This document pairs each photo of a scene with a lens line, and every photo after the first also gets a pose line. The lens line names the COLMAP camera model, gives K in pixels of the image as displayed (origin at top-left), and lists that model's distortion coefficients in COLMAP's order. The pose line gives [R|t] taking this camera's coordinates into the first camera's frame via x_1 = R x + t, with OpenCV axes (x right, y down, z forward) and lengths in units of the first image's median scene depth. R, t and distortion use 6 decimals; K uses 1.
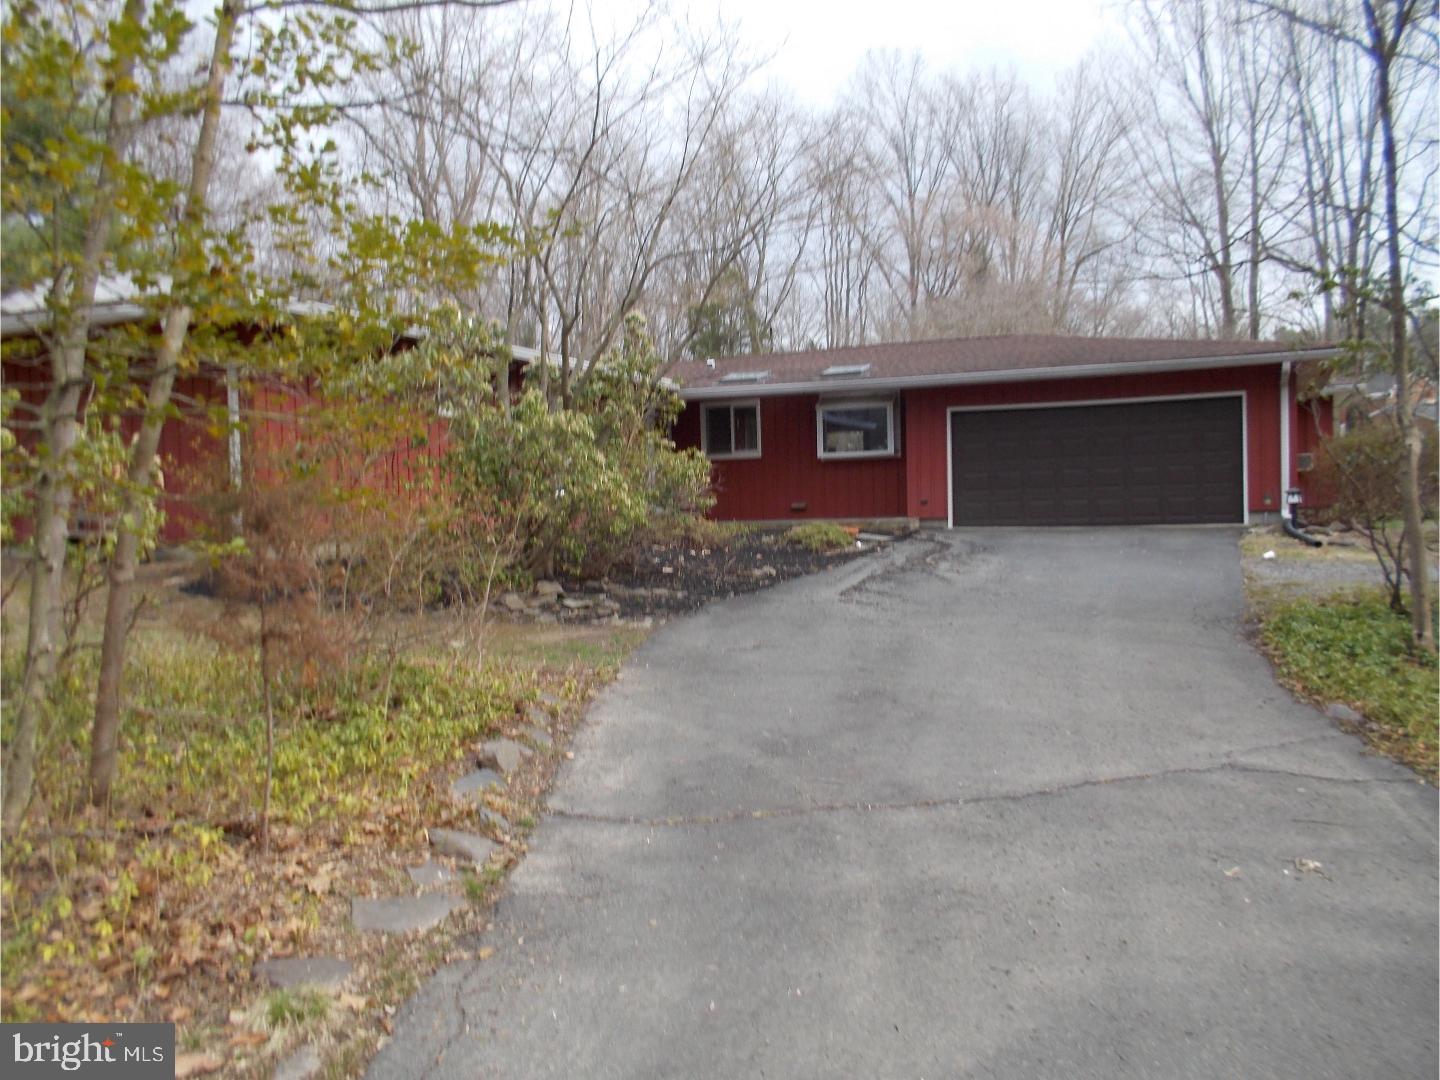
lens RADIAL K [[1187.3, 0, 720.0], [0, 1187.3, 540.0], [0, 0, 1]] dist [0.018532, -0.002849]
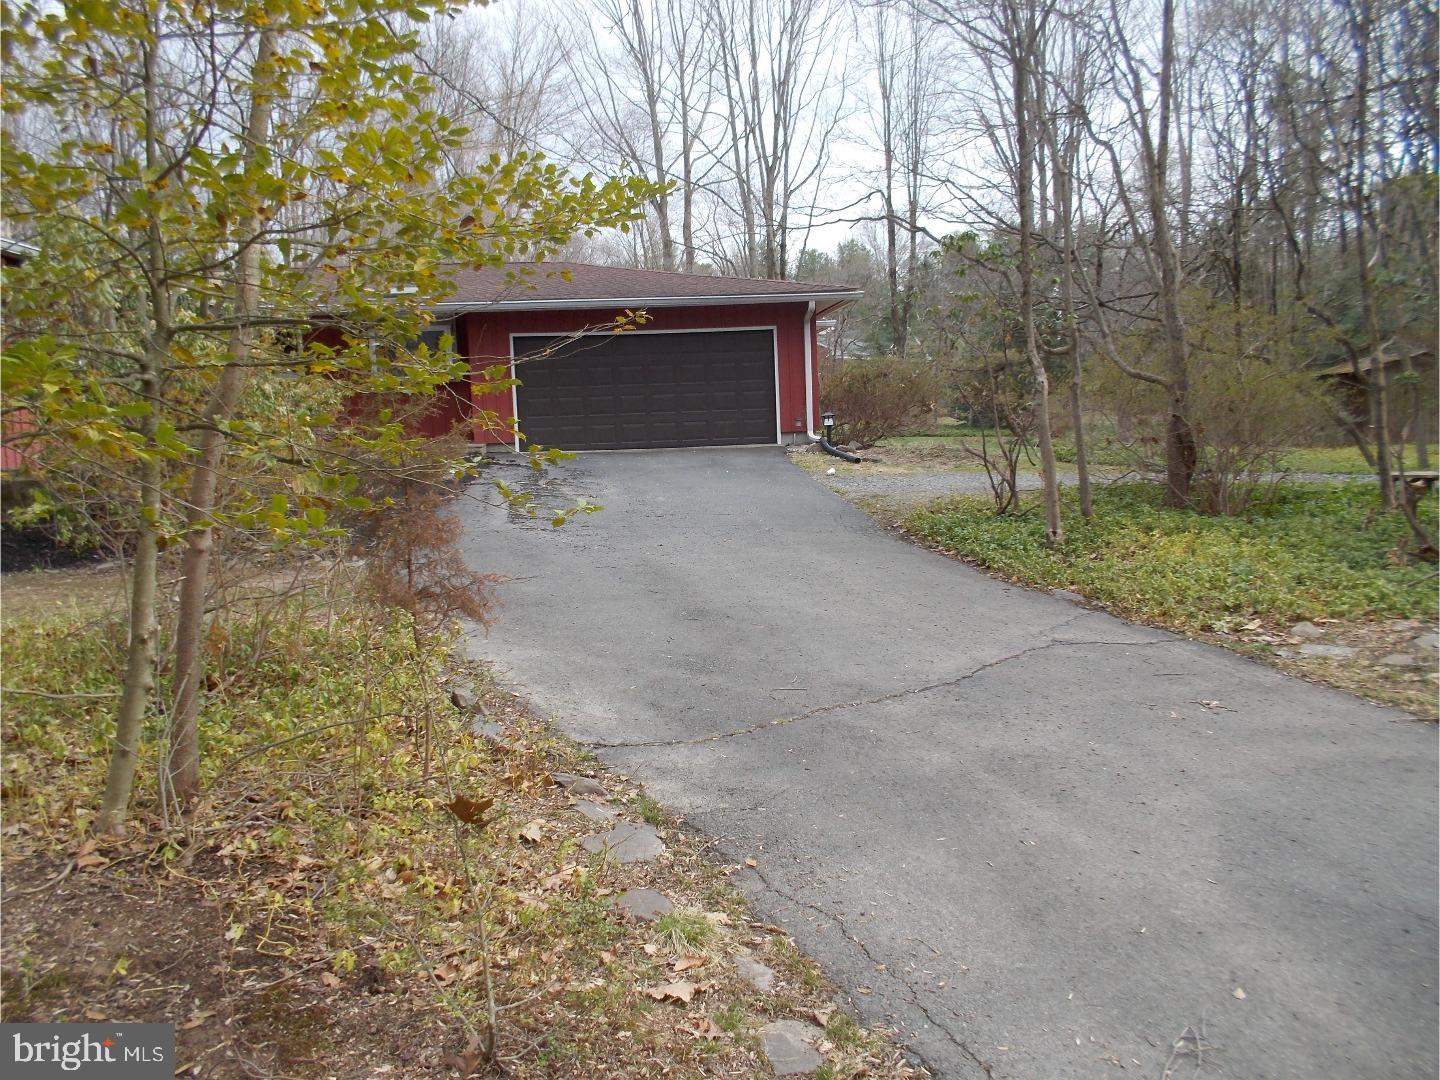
lens RADIAL K [[1187.3, 0, 720.0], [0, 1187.3, 540.0], [0, 0, 1]] dist [0.018532, -0.002849]
pose [[0.897096, -0.054091, 0.438512, -0.110858], [0.024907, 0.997091, 0.072037, -0.005021], [-0.441132, -0.053702, 0.895834, 0.006697]]
